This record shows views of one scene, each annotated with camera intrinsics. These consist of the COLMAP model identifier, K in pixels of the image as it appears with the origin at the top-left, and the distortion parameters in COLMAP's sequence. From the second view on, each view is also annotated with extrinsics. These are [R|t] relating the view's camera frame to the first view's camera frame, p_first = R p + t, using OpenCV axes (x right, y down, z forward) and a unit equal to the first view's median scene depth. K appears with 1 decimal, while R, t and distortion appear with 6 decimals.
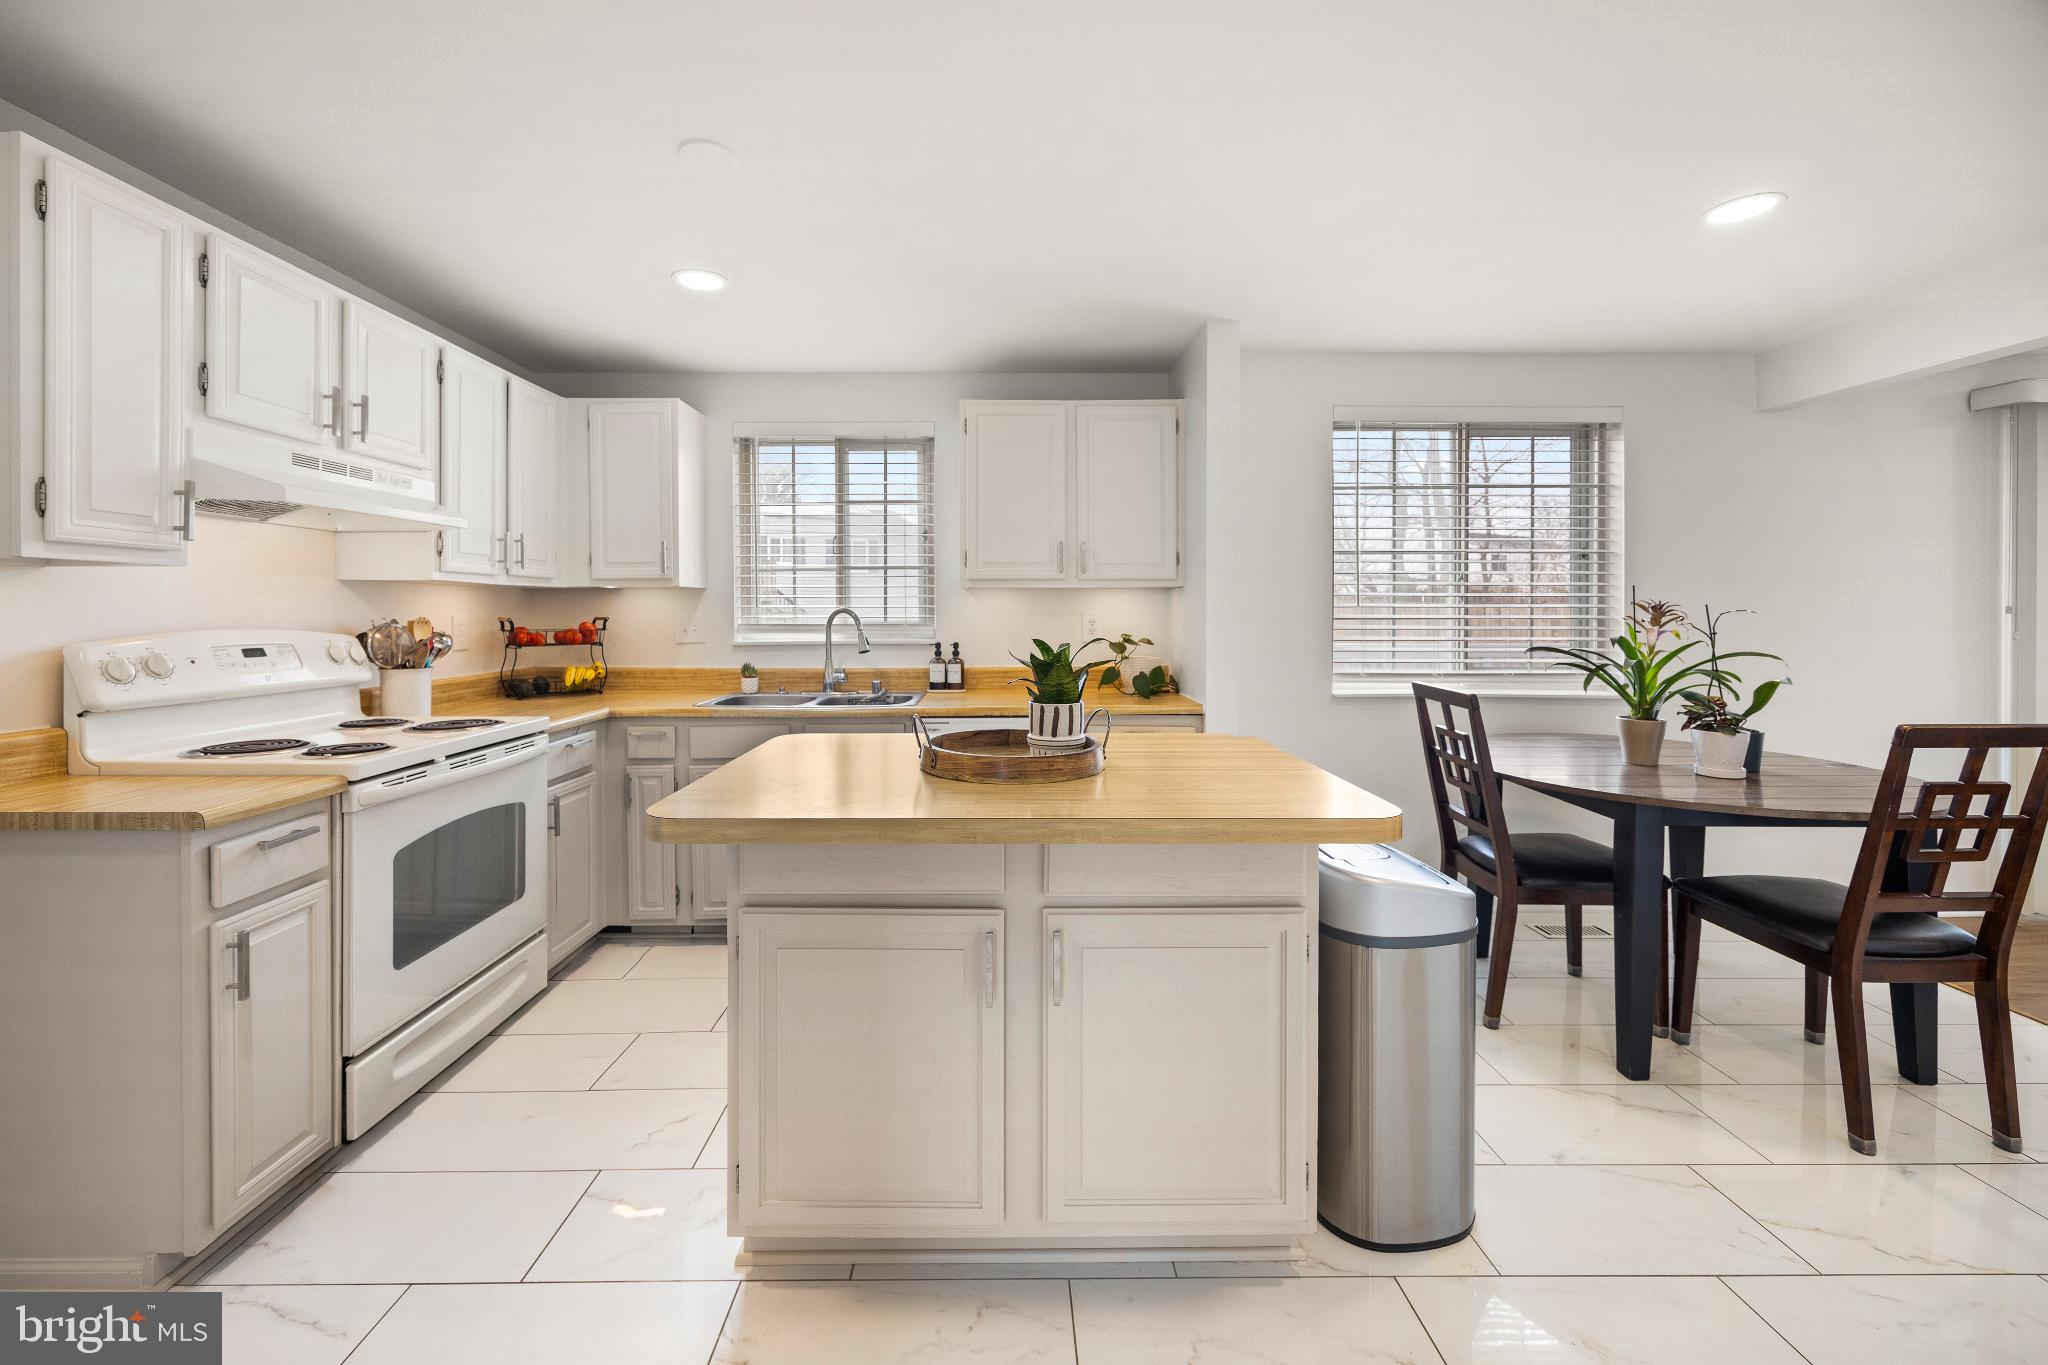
lens RADIAL K [[802.7, 0, 1001.4], [0, 802.7, 616.7], [0, 0, 1]] dist [0.001055, 0.000172]
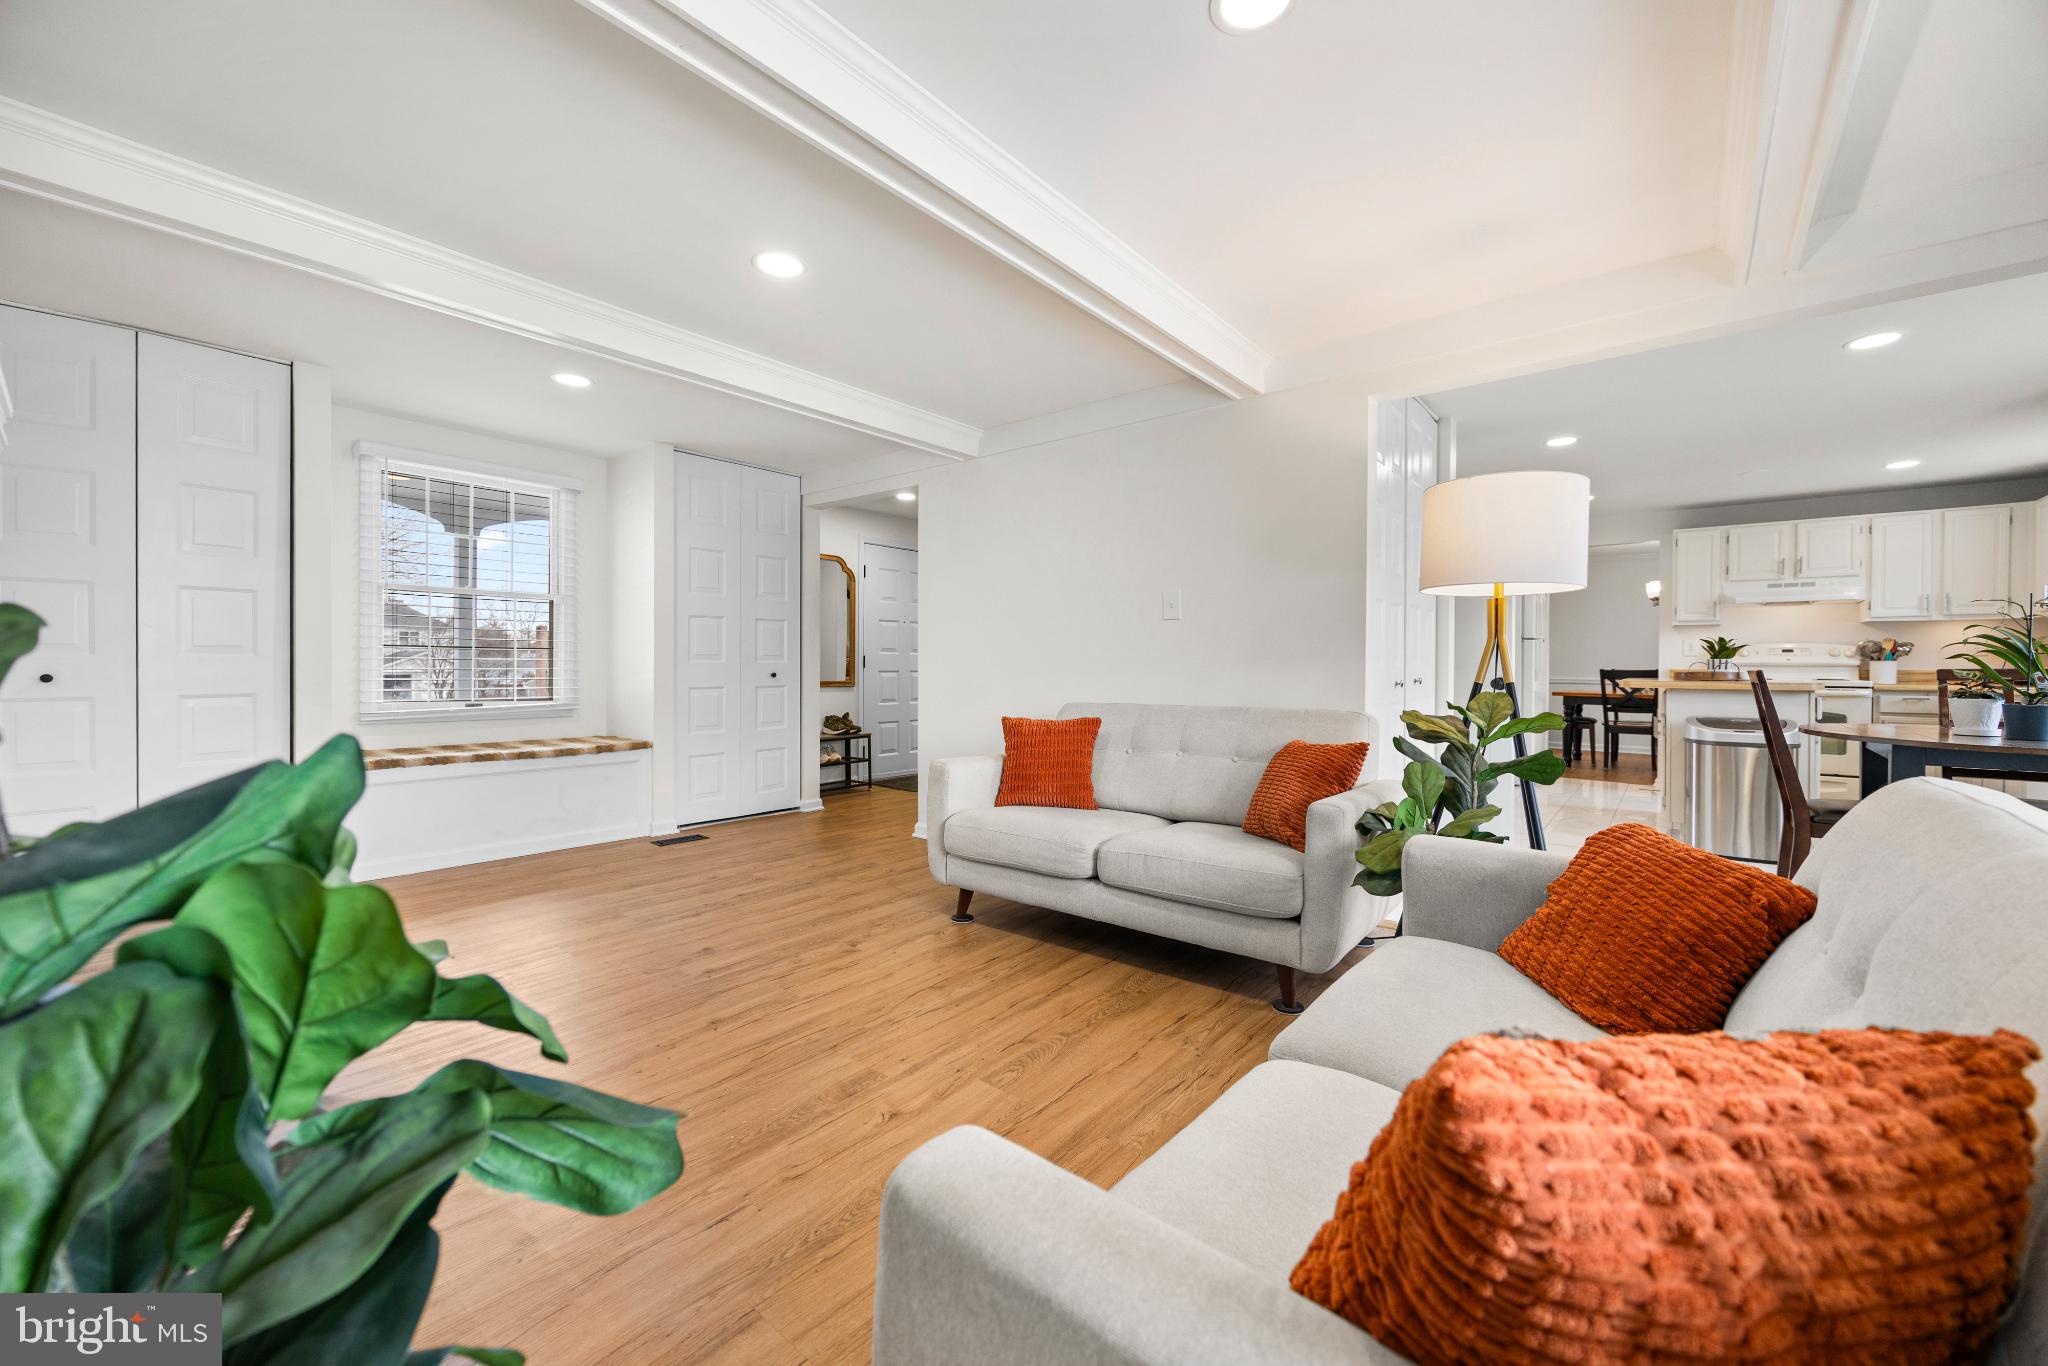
lens RADIAL K [[788.9, 0, 1024.8], [0, 788.9, 665.2], [0, 0, 1]] dist [-0.000252, 0.000087]
pose [[-0.636511, 0.001335, -0.771266, 1.956536], [-0.008550, 0.999925, 0.008787, 0.061660], [0.771220, 0.012187, -0.636452, 0.445723]]
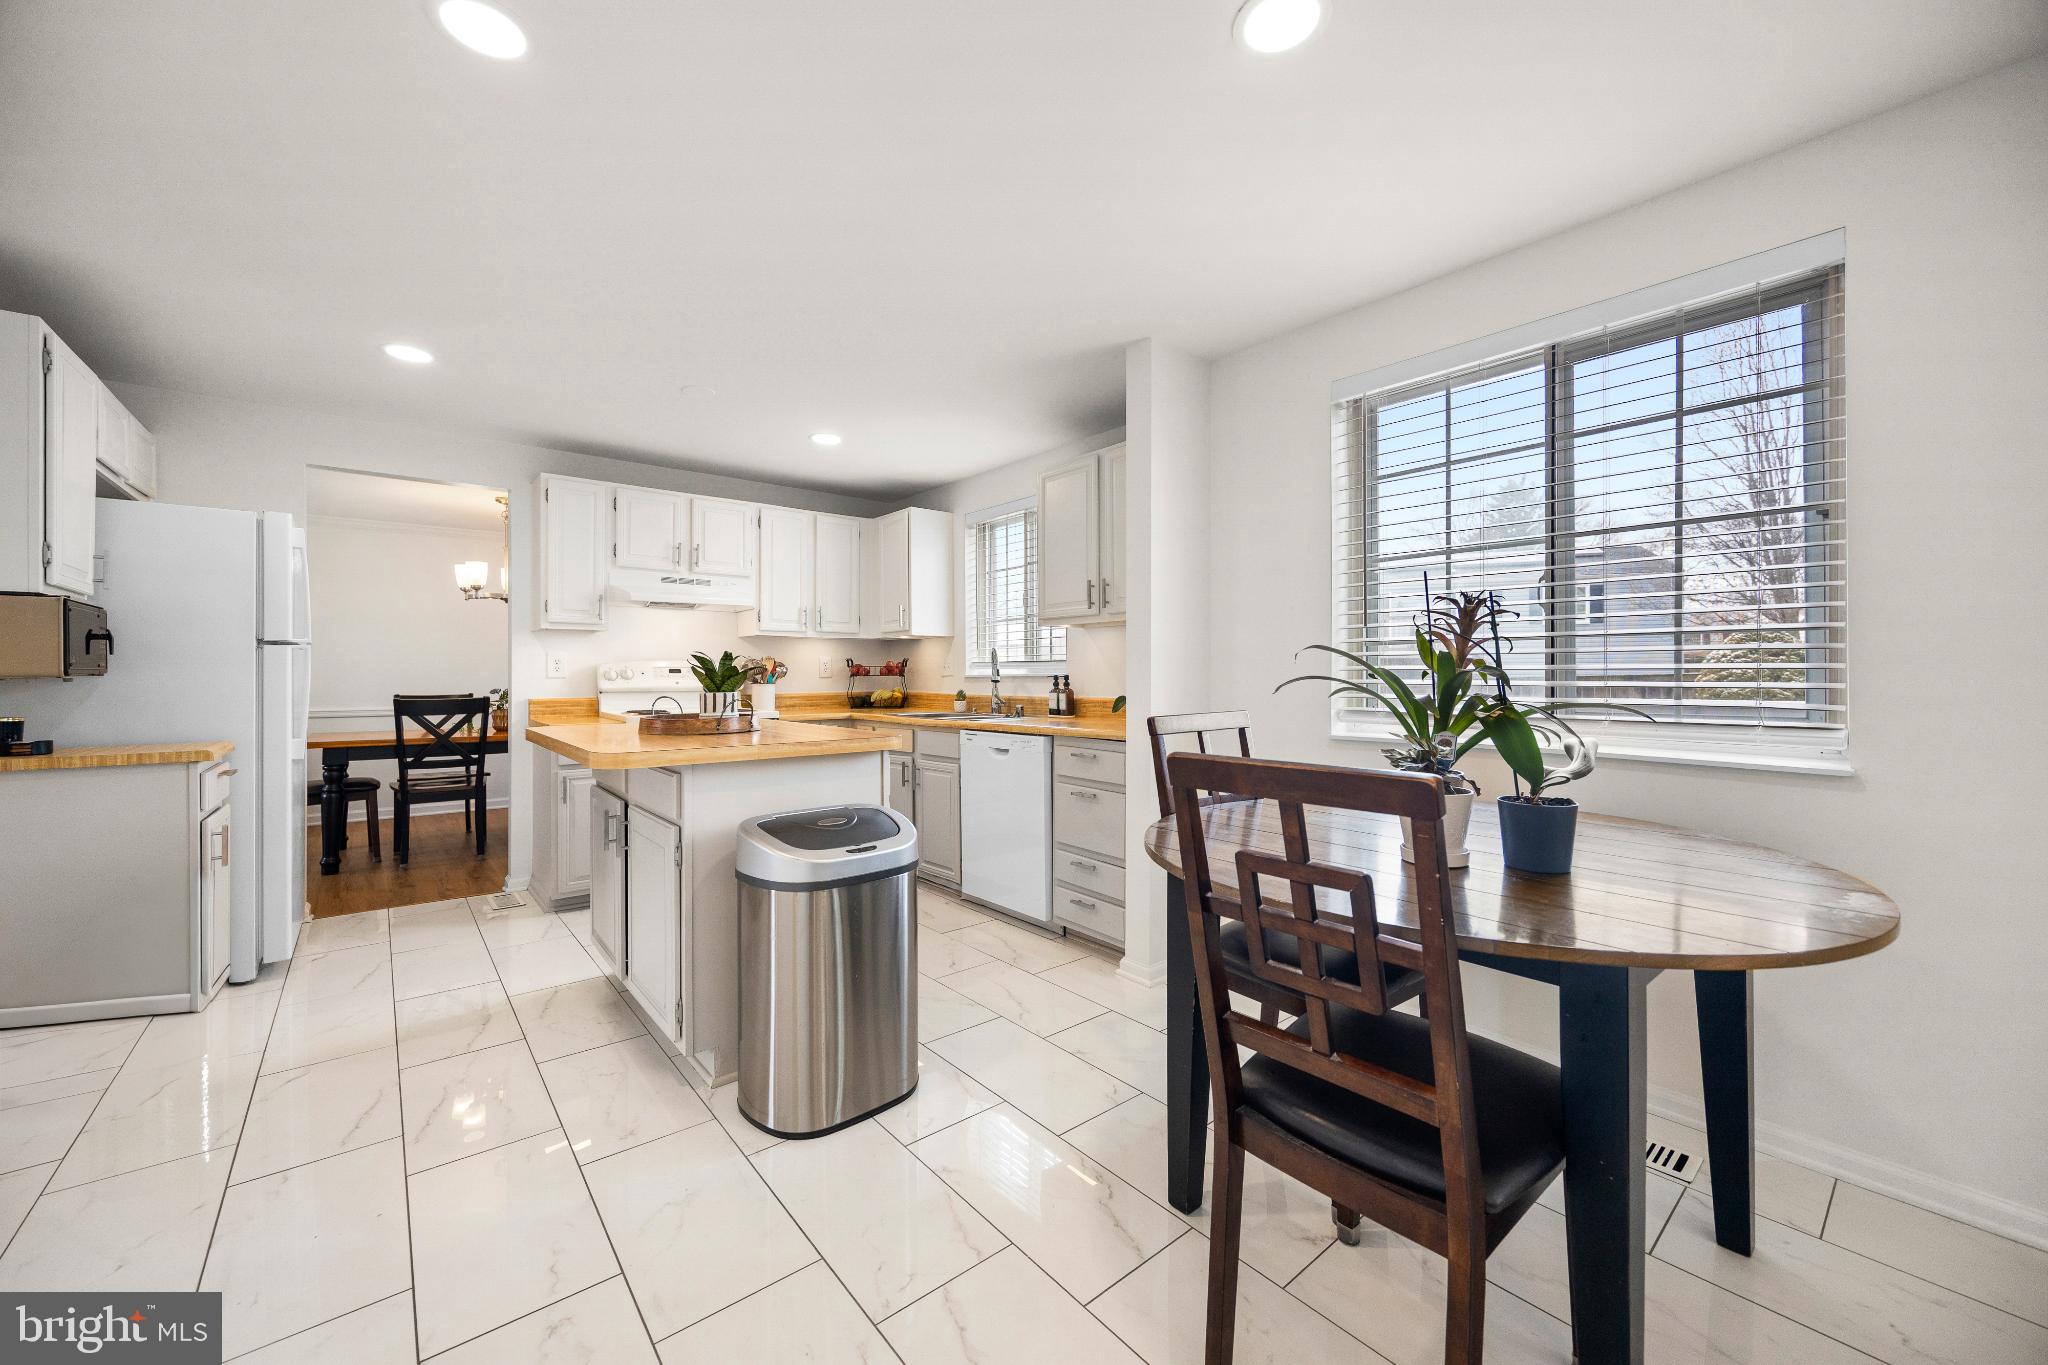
lens RADIAL K [[788.9, 0, 1024.8], [0, 788.9, 664.7], [0, 0, 1]] dist [-0.000252, 0.000087]
pose [[0.634740, -0.010418, -0.772655, 0.829971], [-0.002162, 0.999881, -0.015259, 0.037168], [0.772722, 0.011356, 0.634642, 0.250707]]
